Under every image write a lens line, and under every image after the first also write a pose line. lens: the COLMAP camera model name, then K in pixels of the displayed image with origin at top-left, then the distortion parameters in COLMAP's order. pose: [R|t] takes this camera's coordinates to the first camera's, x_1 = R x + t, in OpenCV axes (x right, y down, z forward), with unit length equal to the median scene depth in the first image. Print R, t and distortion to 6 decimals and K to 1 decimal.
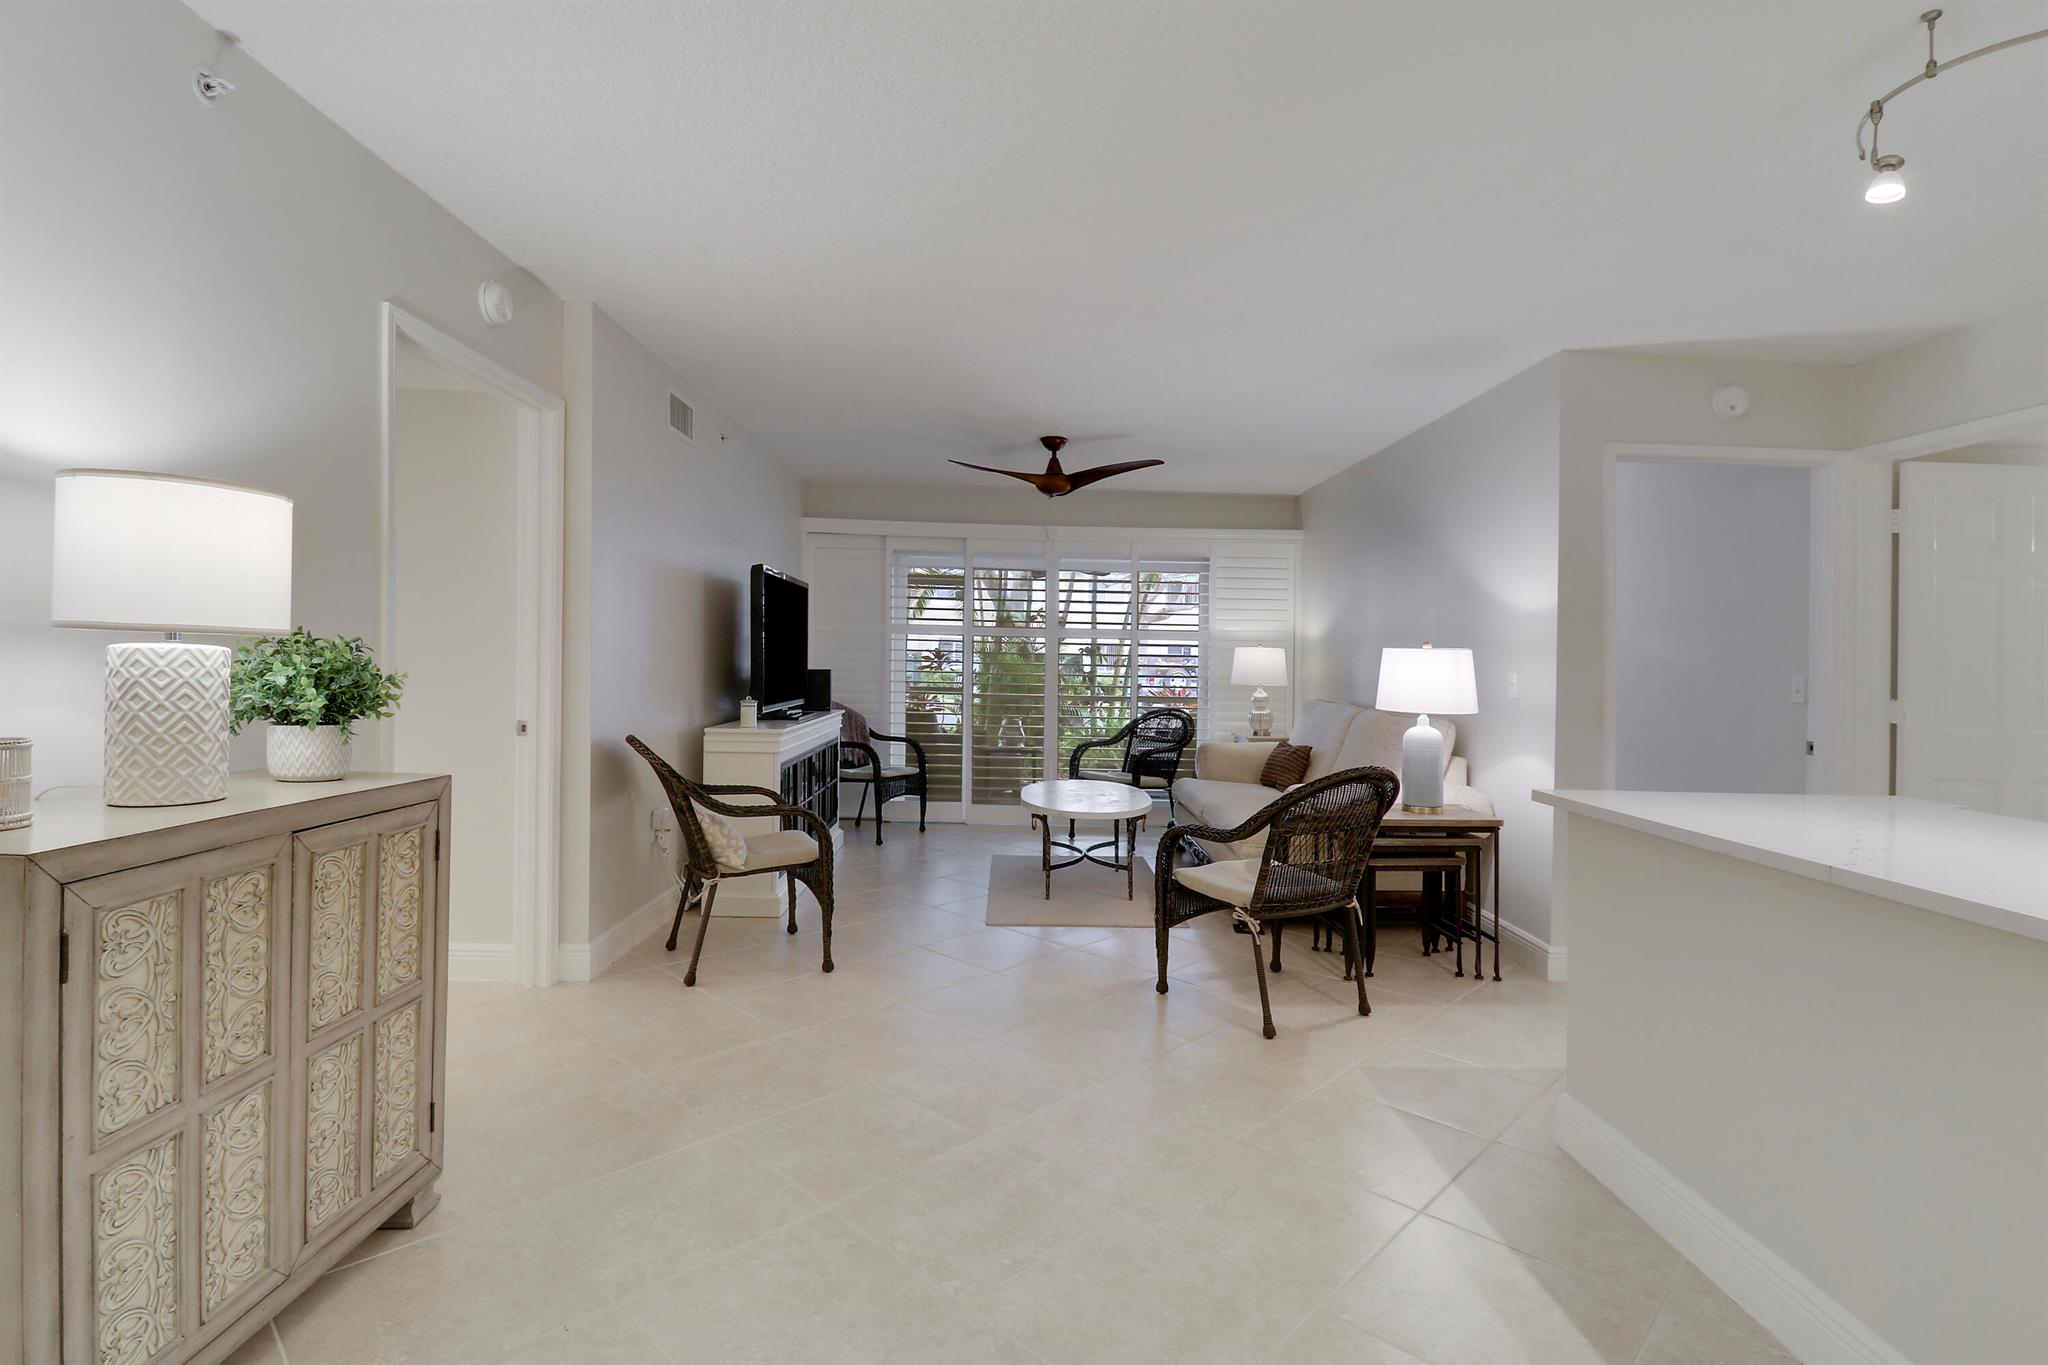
lens RADIAL K [[956.7, 0, 1037.9], [0, 956.7, 682.7], [0, 0, 1]] dist [0.005042, -0.012956]
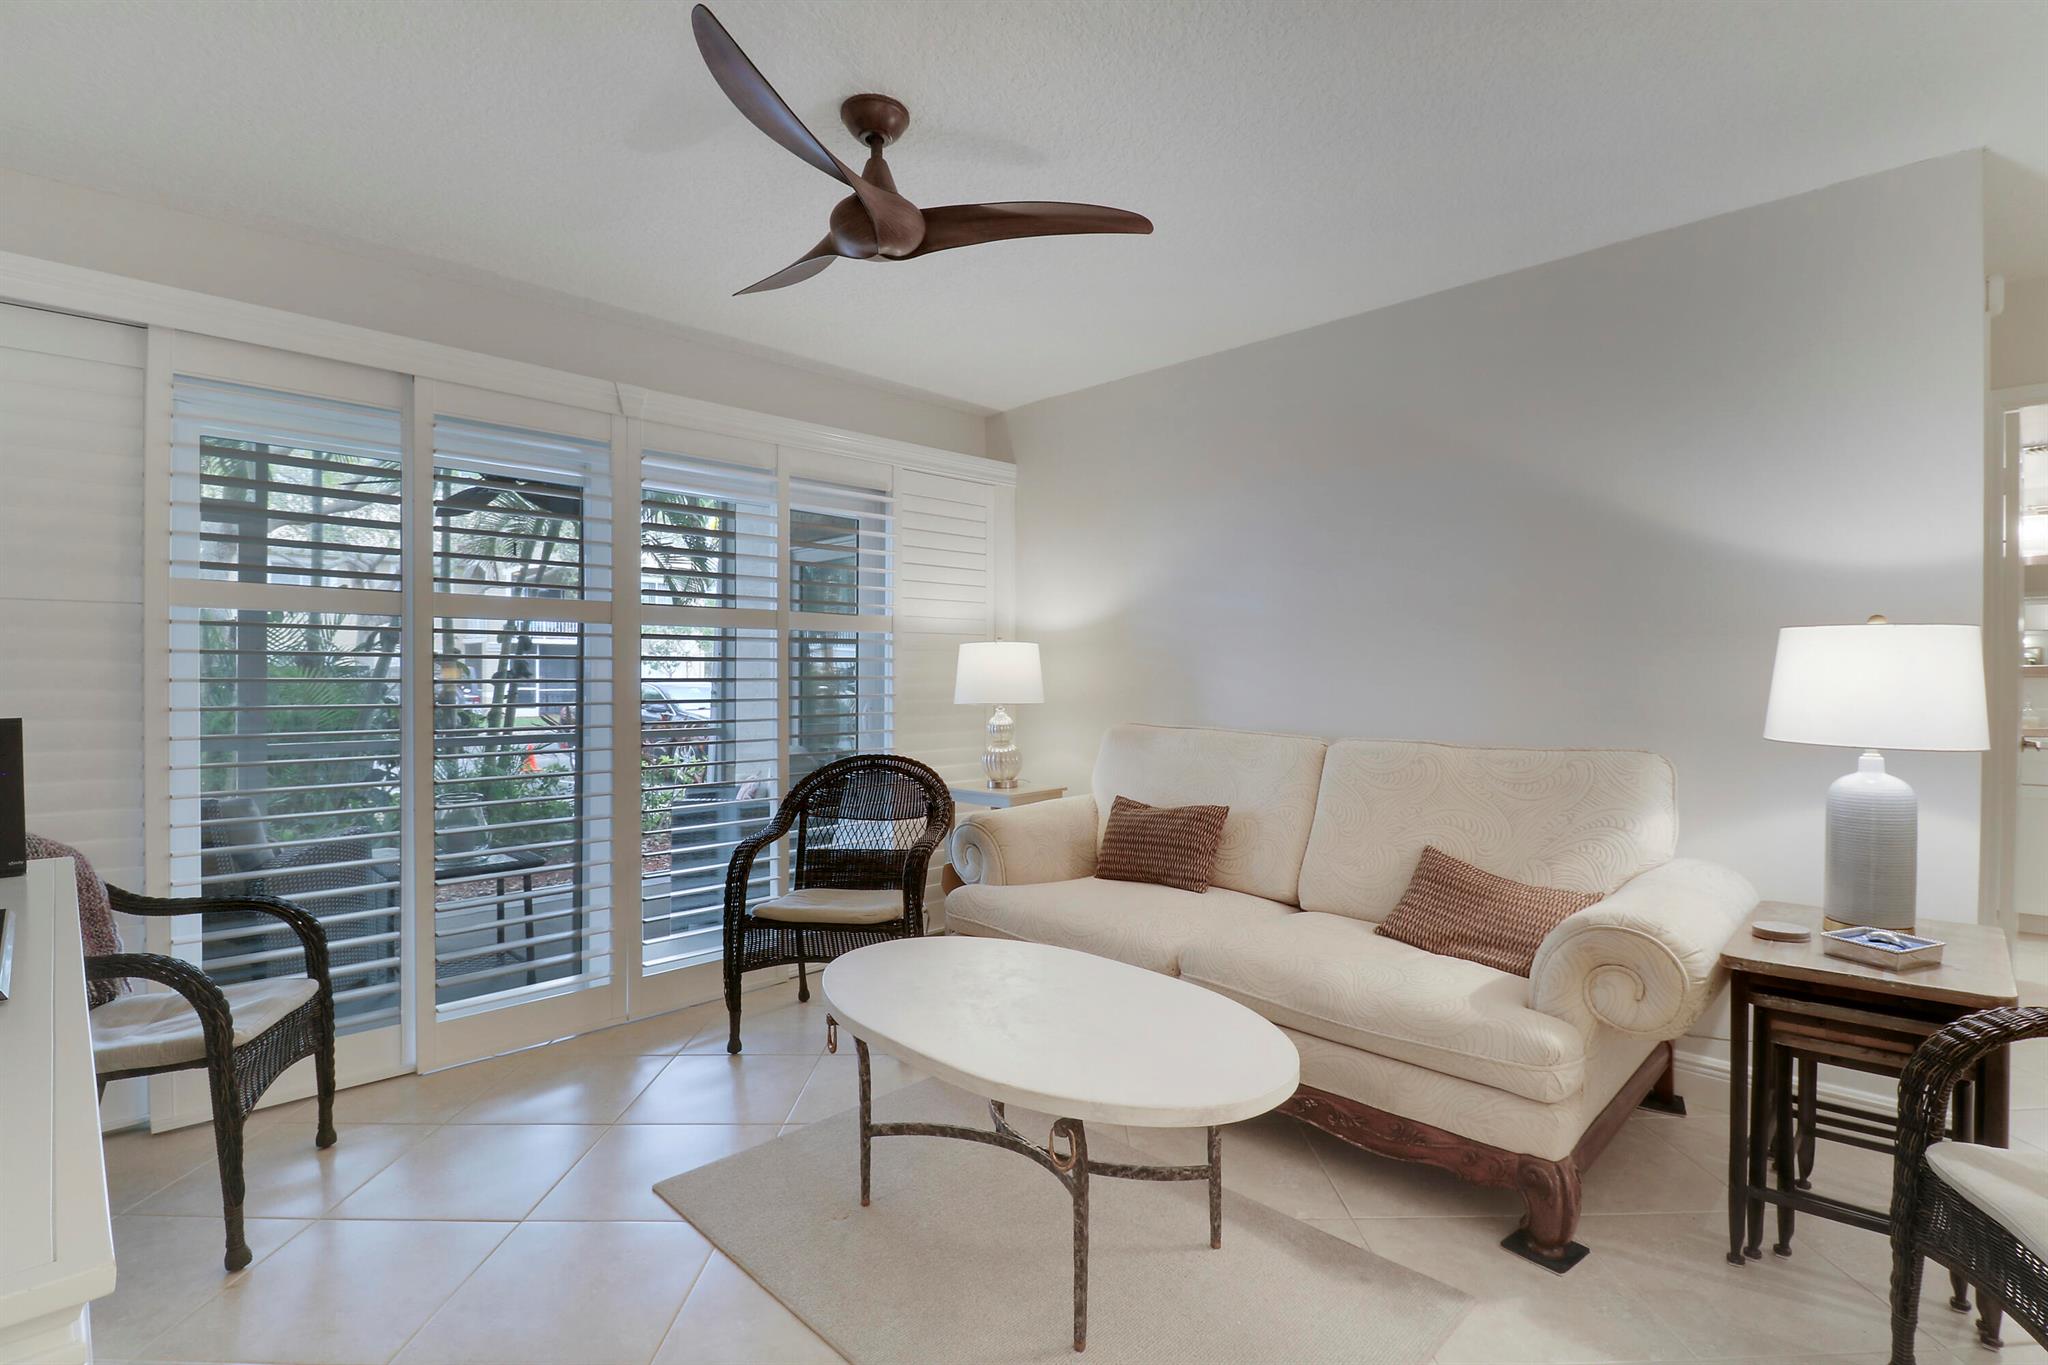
lens RADIAL K [[956.7, 0, 1033.3], [0, 956.7, 675.7], [0, 0, 1]] dist [0.005042, -0.012956]
pose [[0.721133, -0.023175, 0.692409, -0.300276], [0.034978, 0.999384, -0.002979, -0.023338], [-0.691913, 0.026368, 0.721499, 0.938360]]
